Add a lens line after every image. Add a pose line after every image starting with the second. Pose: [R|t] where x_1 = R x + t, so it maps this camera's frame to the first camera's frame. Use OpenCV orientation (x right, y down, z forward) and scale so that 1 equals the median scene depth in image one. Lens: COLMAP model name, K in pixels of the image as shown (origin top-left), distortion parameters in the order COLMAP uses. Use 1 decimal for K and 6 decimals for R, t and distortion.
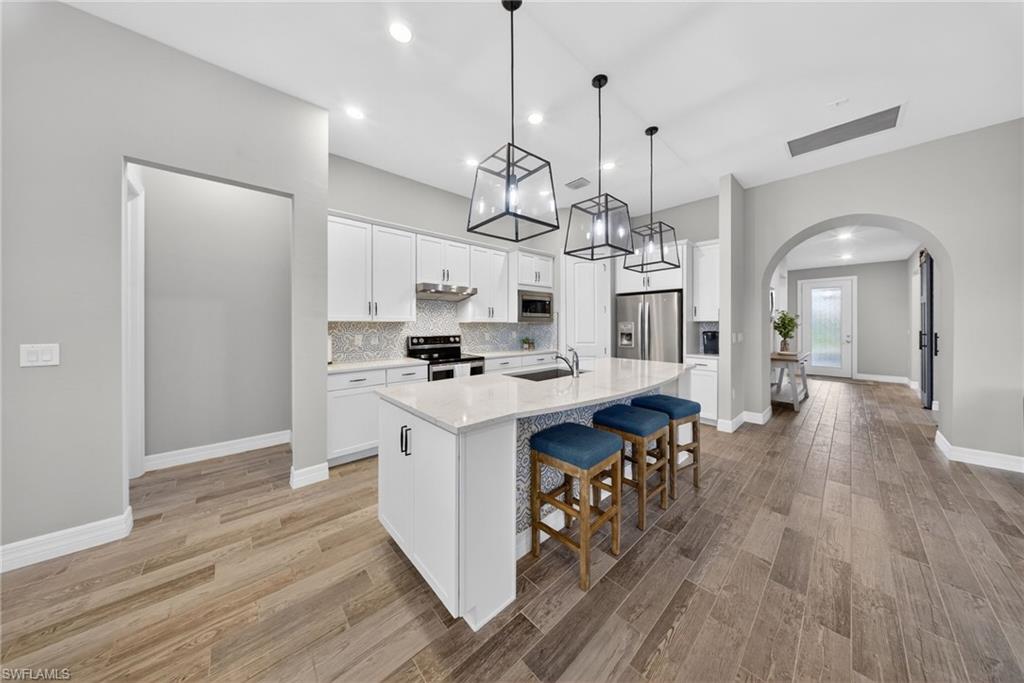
lens RADIAL K [[306.0, 0, 518.5], [0, 306.0, 330.3], [0, 0, 1]] dist [0.000520, -0.000009]
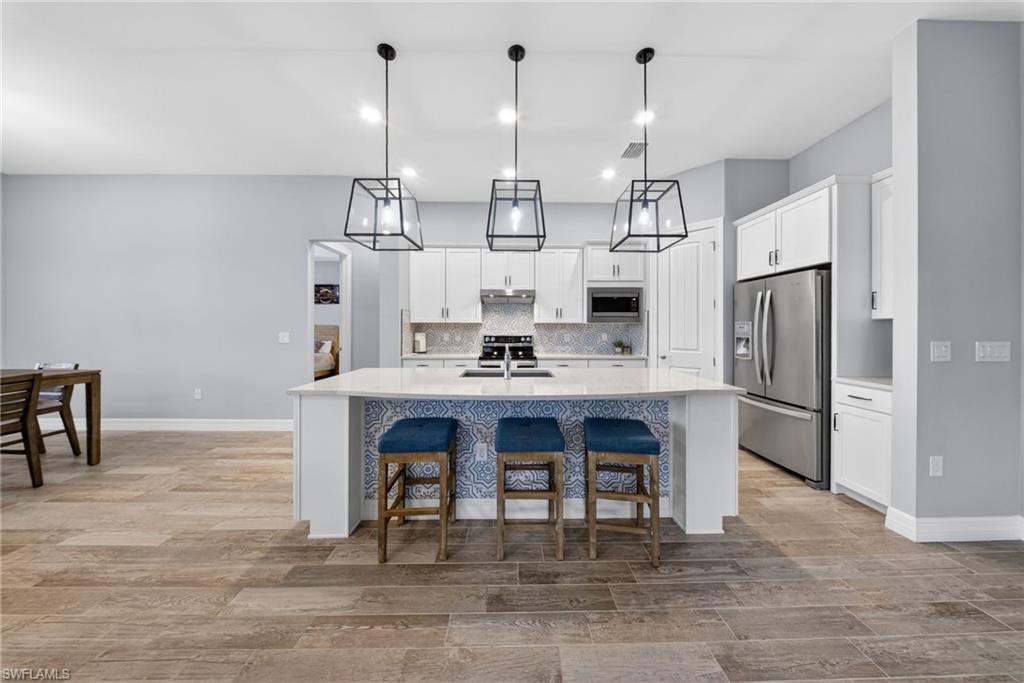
lens RADIAL K [[306.0, 0, 518.5], [0, 306.0, 330.3], [0, 0, 1]] dist [0.000520, -0.000009]
pose [[0.747732, 0.008281, -0.663948, 0.526139], [-0.014721, 0.999883, -0.004107, 0.003613], [0.663837, 0.012845, 0.747767, 0.196901]]
